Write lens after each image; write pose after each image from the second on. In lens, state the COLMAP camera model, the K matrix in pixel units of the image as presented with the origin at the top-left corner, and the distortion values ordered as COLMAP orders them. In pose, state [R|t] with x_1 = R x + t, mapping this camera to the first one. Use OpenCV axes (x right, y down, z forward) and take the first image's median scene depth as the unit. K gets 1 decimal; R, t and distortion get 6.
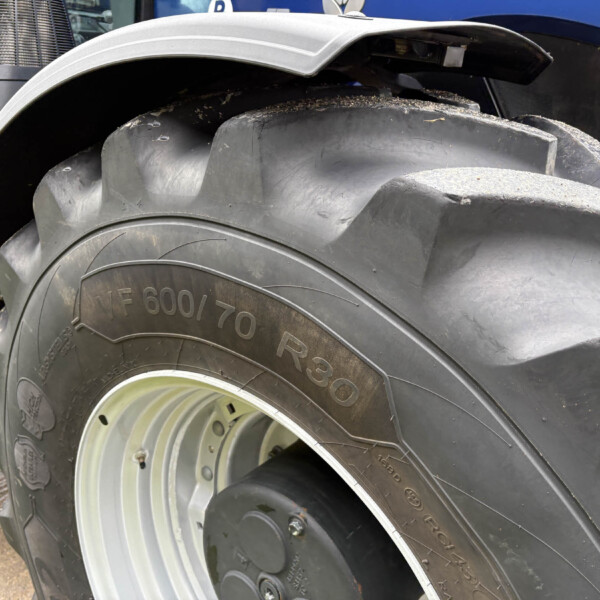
lens RADIAL K [[609.7, 0, 303.6], [0, 609.7, 282.8], [0, 0, 1]] dist [0.022026, 0.000000]
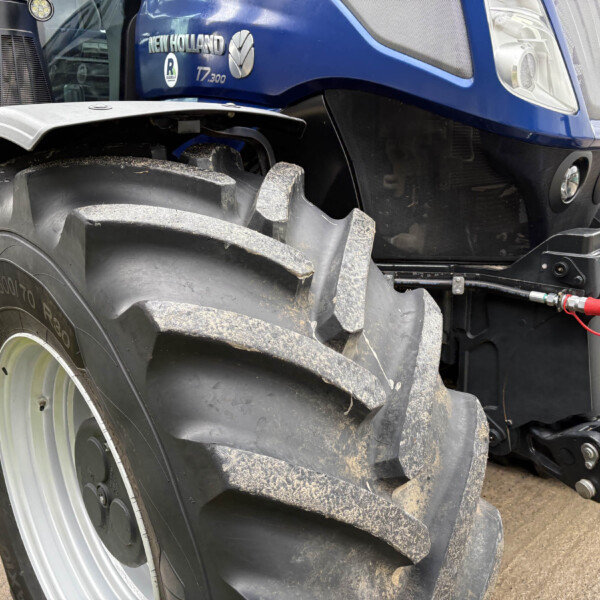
lens RADIAL K [[609.7, 0, 299.2], [0, 609.7, 299.6], [0, 0, 1]] dist [0.022026, 0.000000]
pose [[0.988179, 0.030907, -0.150156, 0.871105], [-0.031181, 0.999514, 0.000528, 0.049486], [0.150099, 0.004160, 0.988662, -0.501413]]
